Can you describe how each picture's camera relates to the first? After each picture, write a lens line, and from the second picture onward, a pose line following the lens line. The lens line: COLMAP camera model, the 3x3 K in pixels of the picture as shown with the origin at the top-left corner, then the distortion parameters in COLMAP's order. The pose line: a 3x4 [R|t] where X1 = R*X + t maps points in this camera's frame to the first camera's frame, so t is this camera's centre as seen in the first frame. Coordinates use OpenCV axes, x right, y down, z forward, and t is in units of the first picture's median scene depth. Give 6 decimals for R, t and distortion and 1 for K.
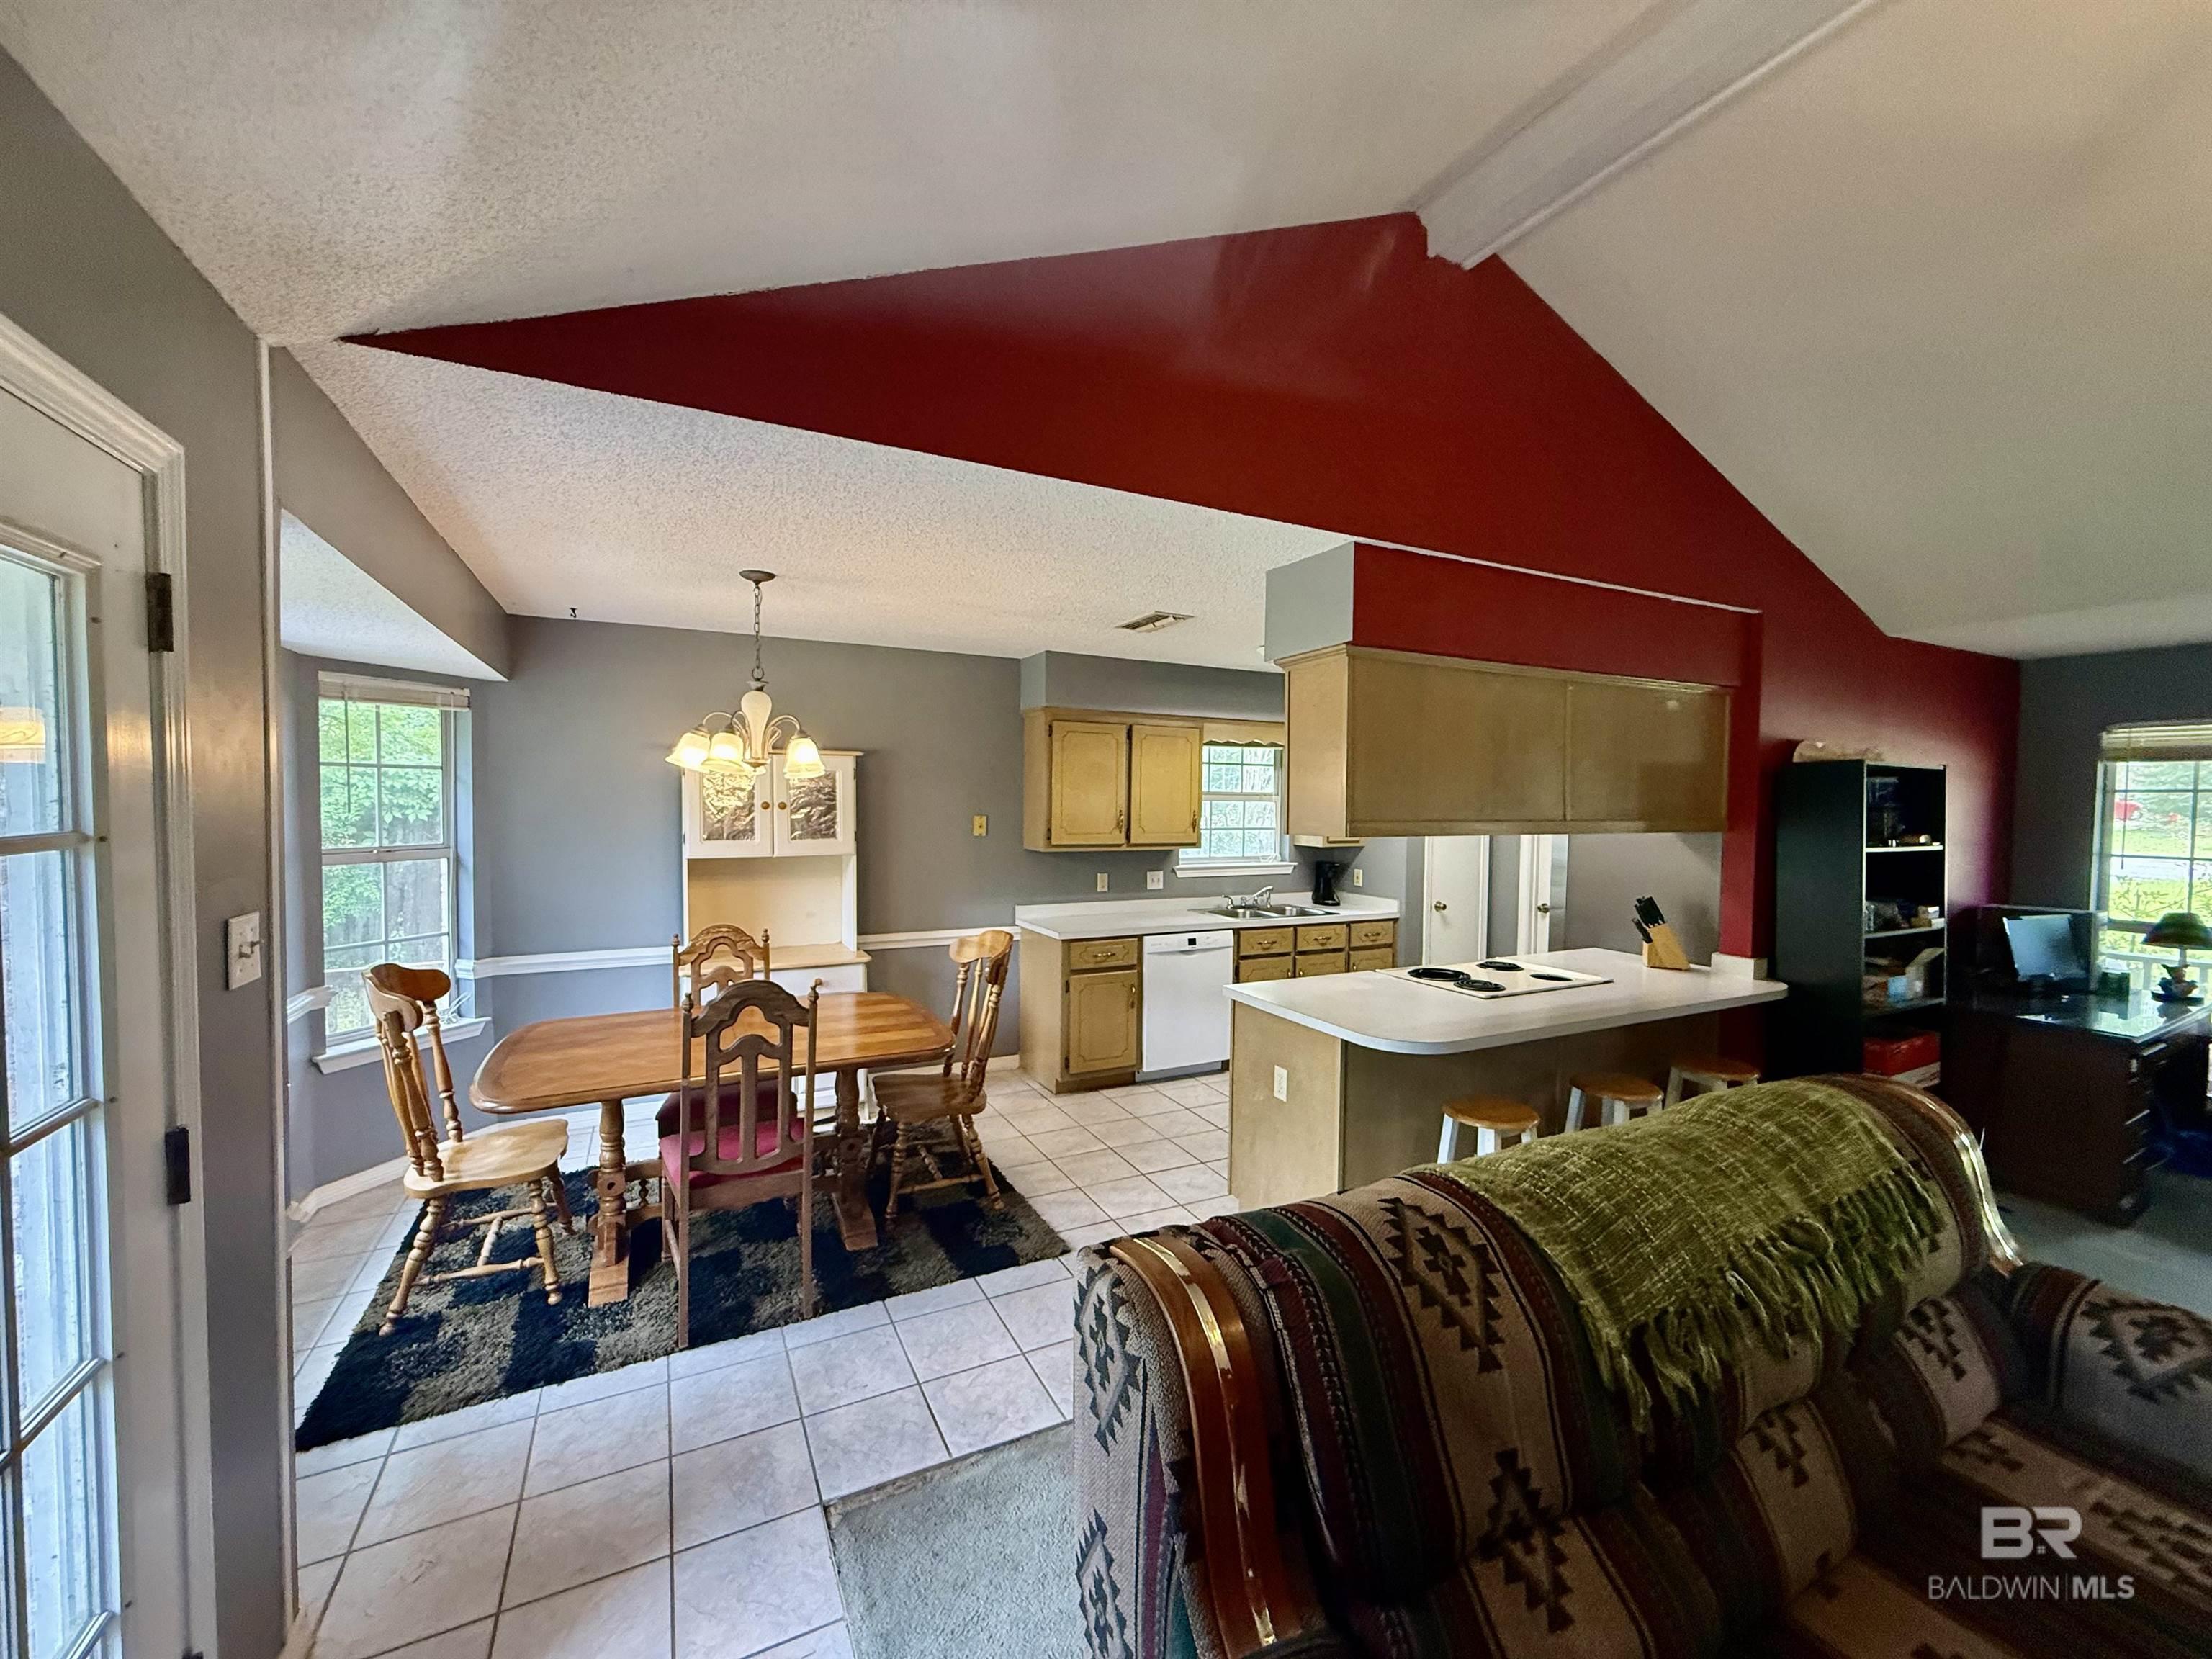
lens RADIAL K [[878.9, 0, 1106.0], [0, 878.9, 829.5], [0, 0, 1]] dist [-0.001247, -0.000152]
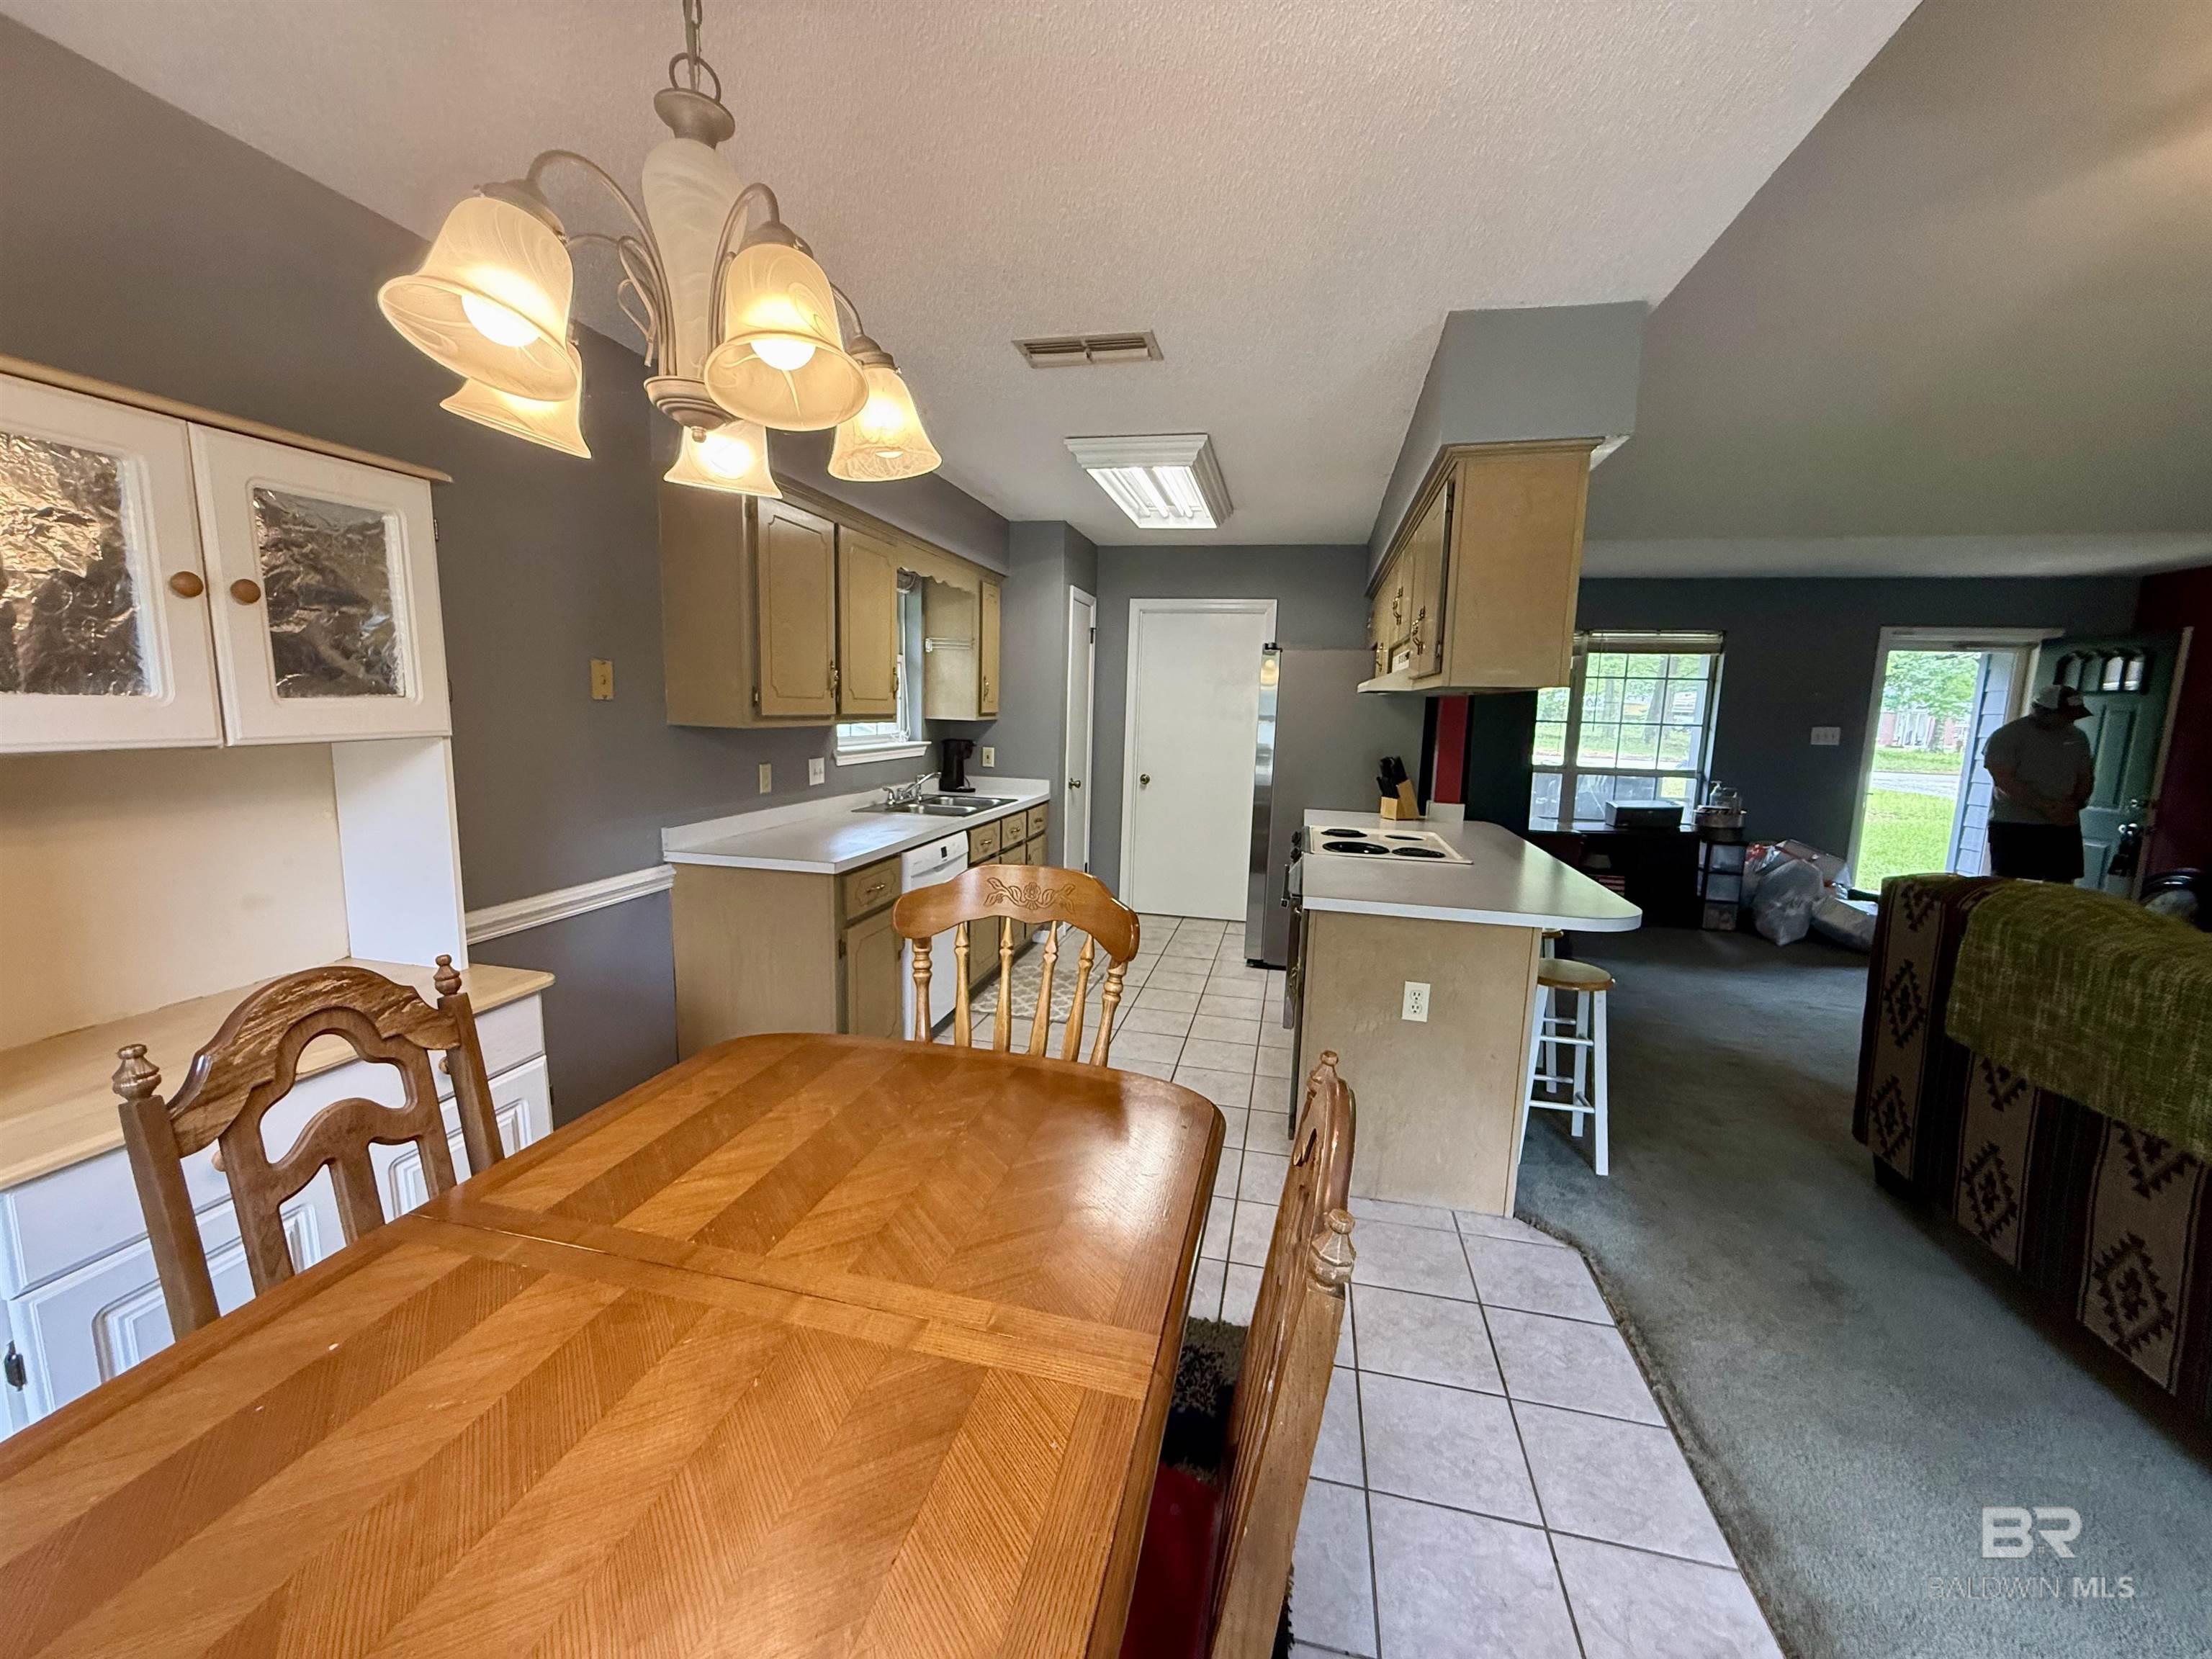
lens RADIAL K [[864.9, 0, 1106.0], [0, 864.9, 829.5], [0, 0, 1]] dist [-0.014310, -0.000018]
pose [[0.639210, -0.102474, 0.762174, -0.364701], [0.003666, 0.991477, 0.130230, 0.019163], [-0.769023, -0.080450, 0.634138, 0.472091]]
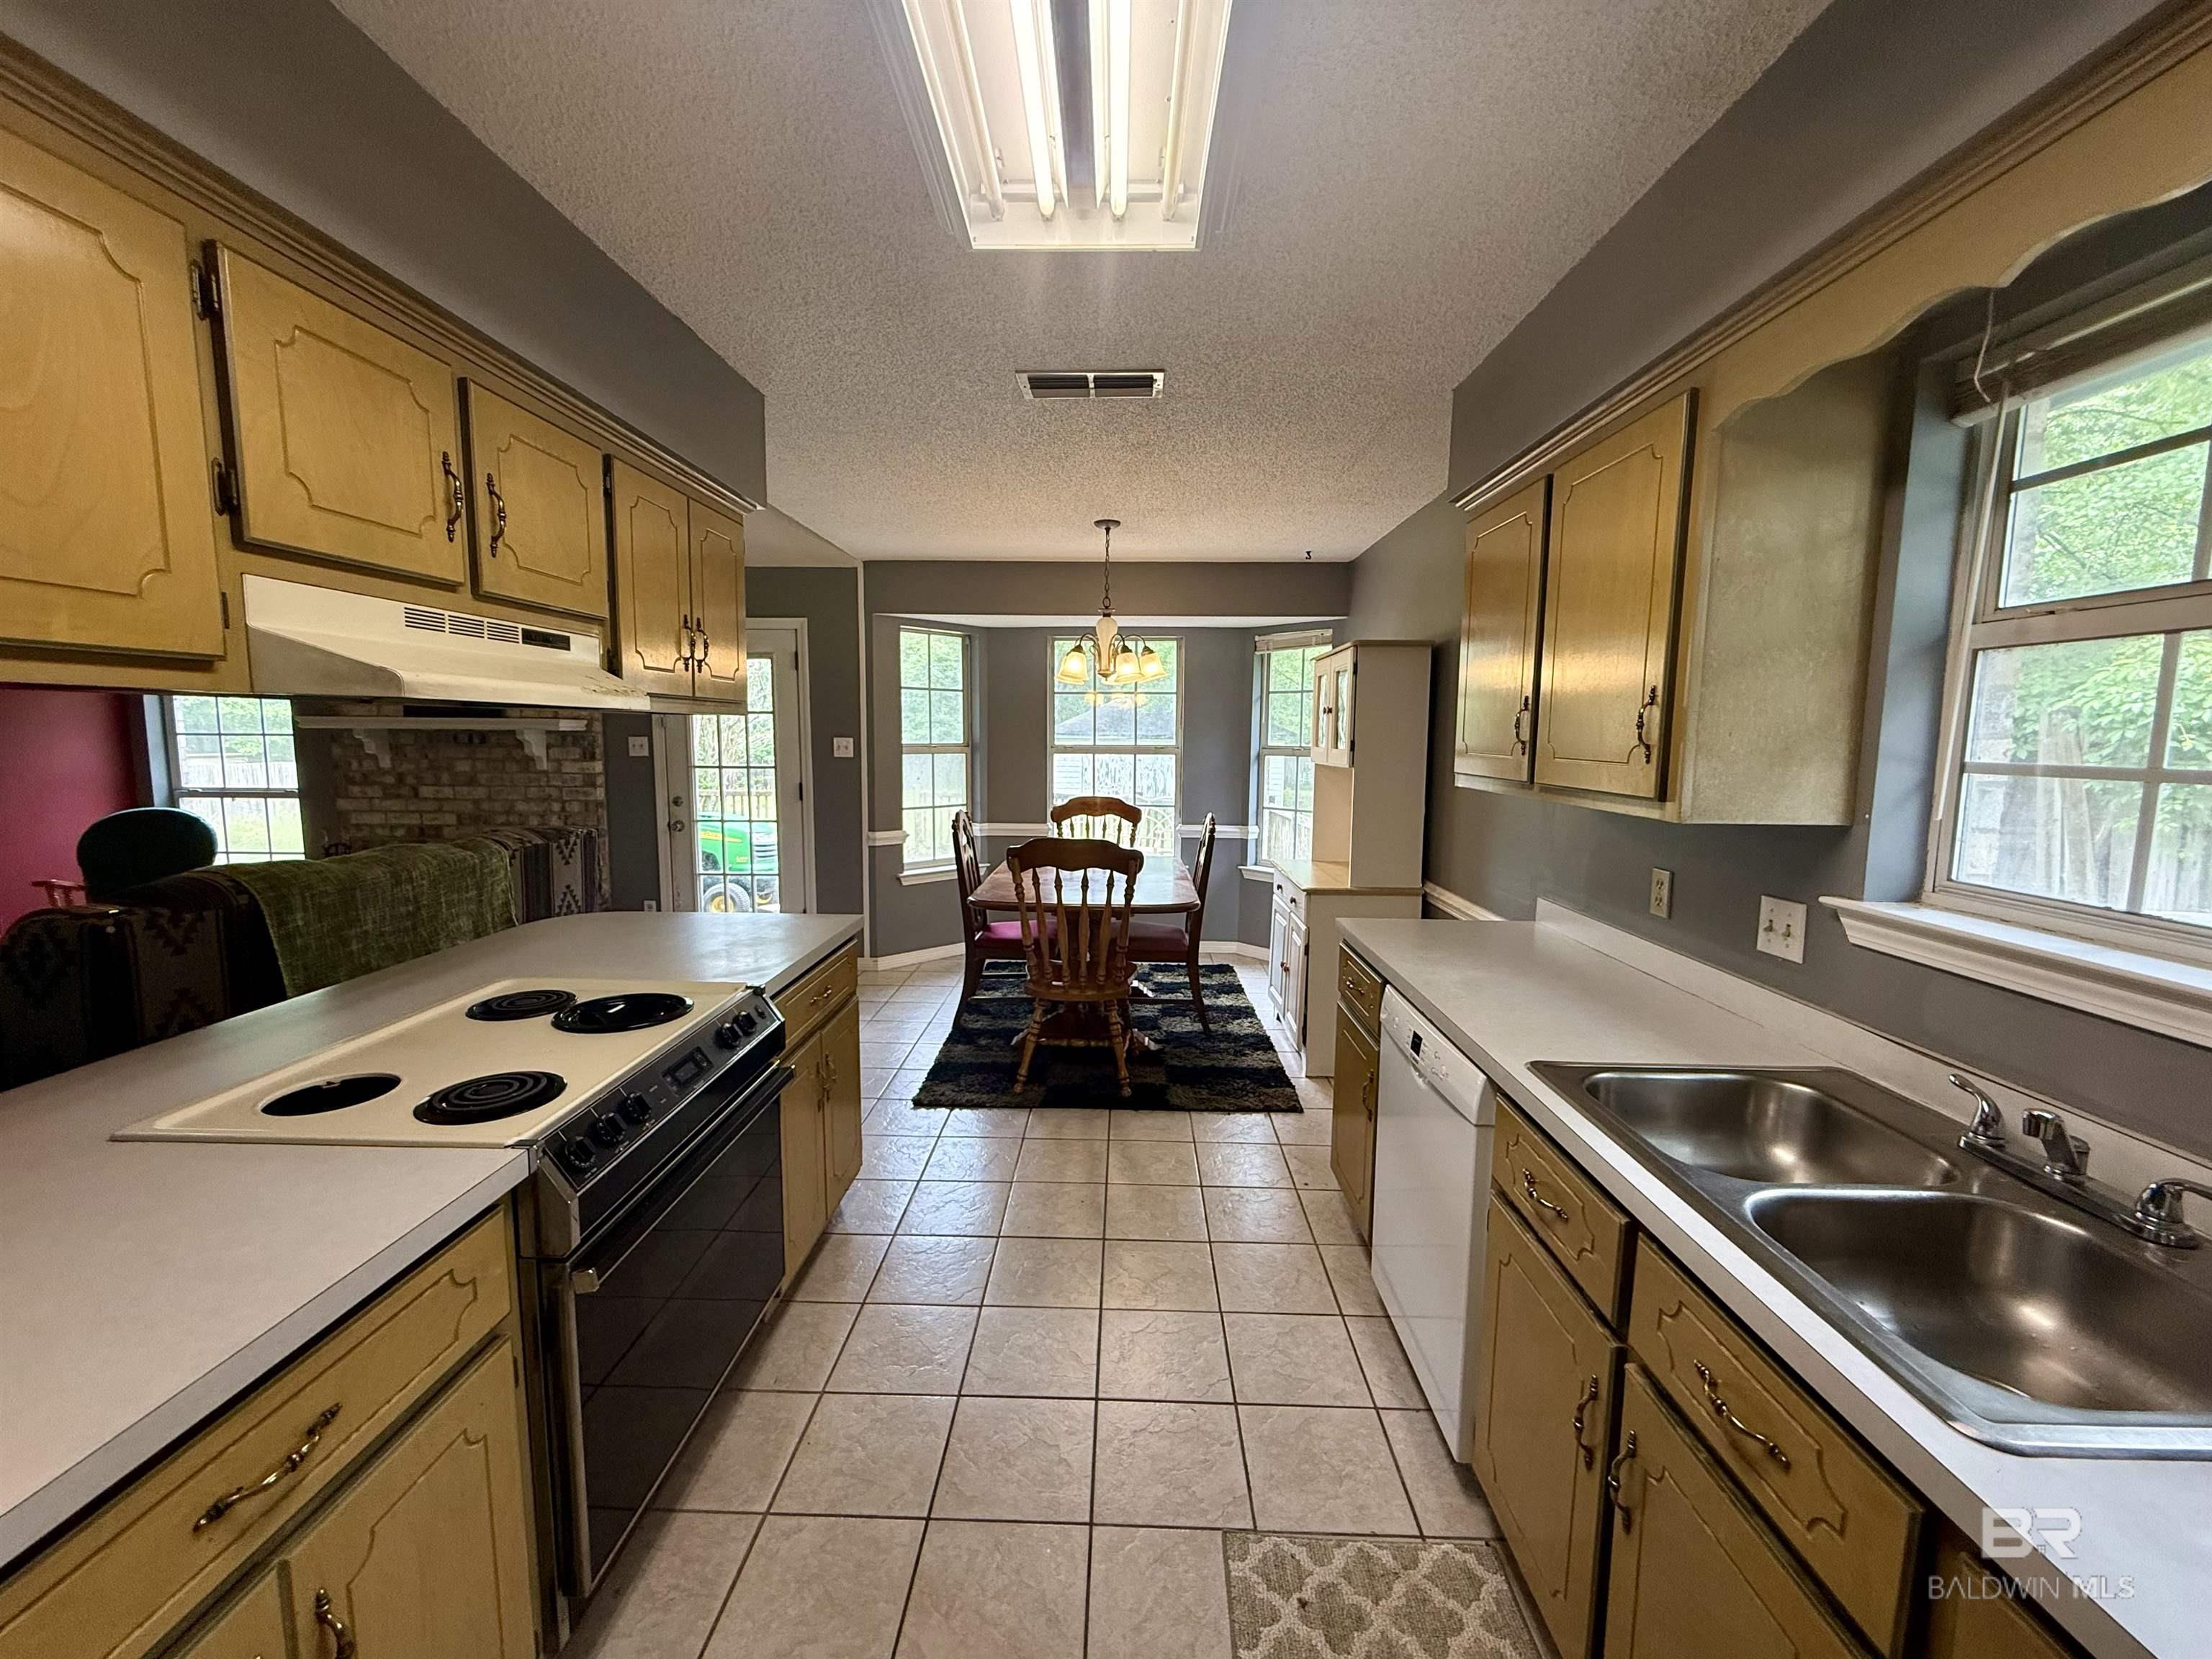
lens RADIAL K [[878.9, 0, 1106.0], [0, 878.9, 829.5], [0, 0, 1]] dist [-0.001247, -0.000152]
pose [[-0.473658, 0.091127, -0.875982, 0.498329], [-0.042503, 0.991108, 0.126086, -0.004628], [0.879683, 0.096953, -0.465573, 1.089513]]
